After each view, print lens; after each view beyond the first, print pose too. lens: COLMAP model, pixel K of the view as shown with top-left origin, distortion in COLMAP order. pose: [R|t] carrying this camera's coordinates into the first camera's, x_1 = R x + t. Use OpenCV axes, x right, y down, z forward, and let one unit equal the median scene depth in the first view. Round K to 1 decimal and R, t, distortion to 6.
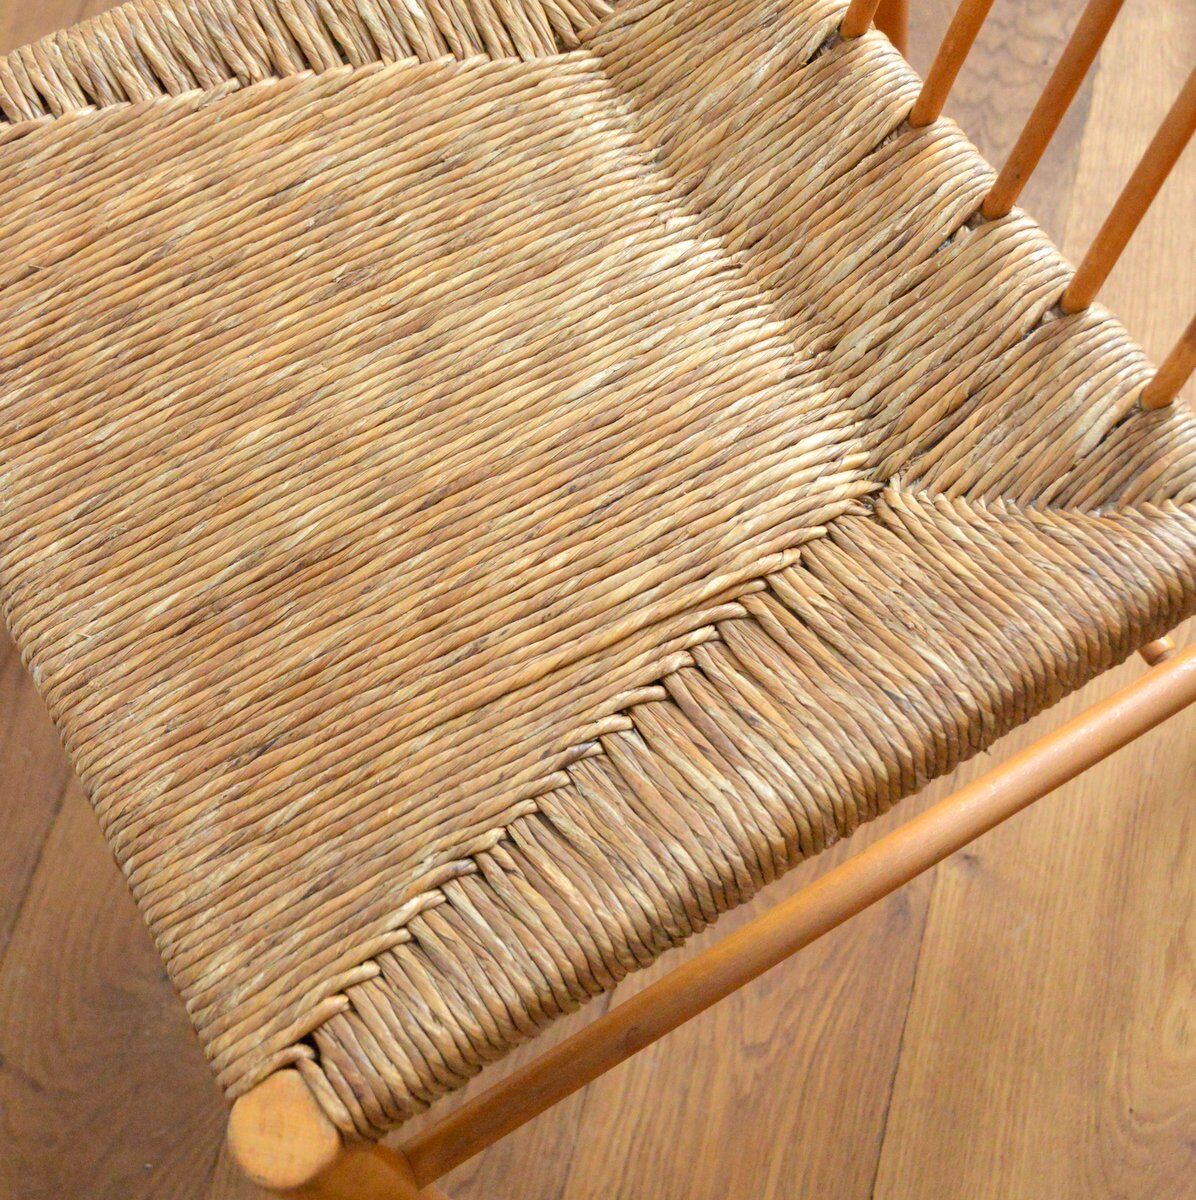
lens RADIAL K [[2094.7, 0, 594.3], [0, 2094.7, 370.3], [0, 0, 1]] dist [-0.012751, 0.053550]
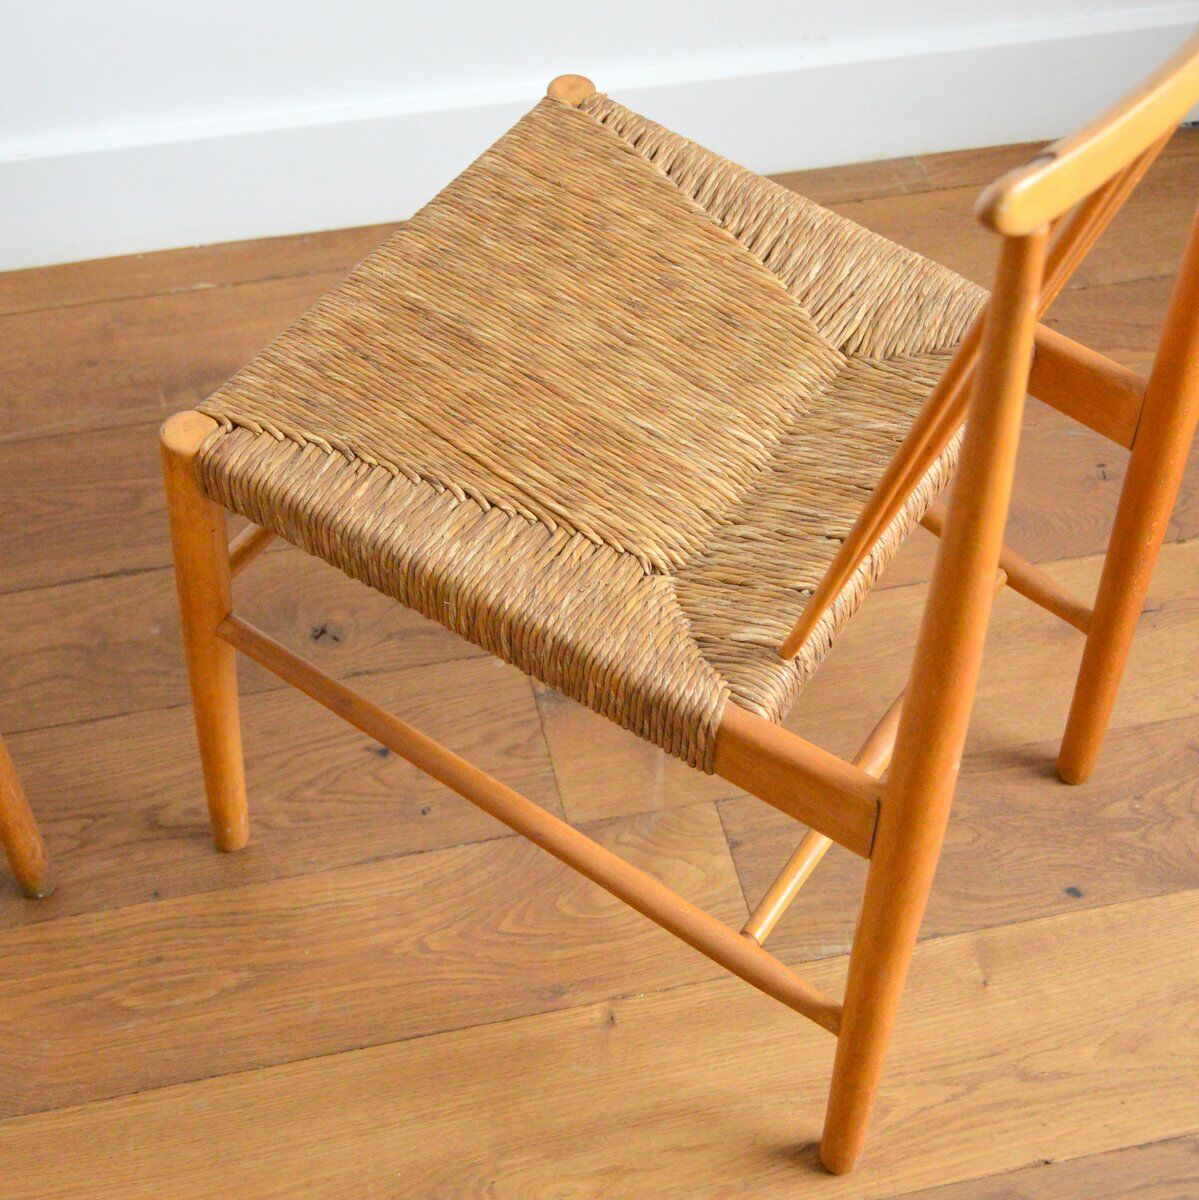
lens RADIAL K [[2094.7, 0, 595.8], [0, 2094.7, 370.3], [0, 0, 1]] dist [-0.012751, 0.053550]
pose [[0.457702, 0.695120, -0.554362, 0.917131], [-0.832588, 0.553849, 0.007061, 0.002143], [0.311941, 0.458323, 0.832245, -0.455672]]
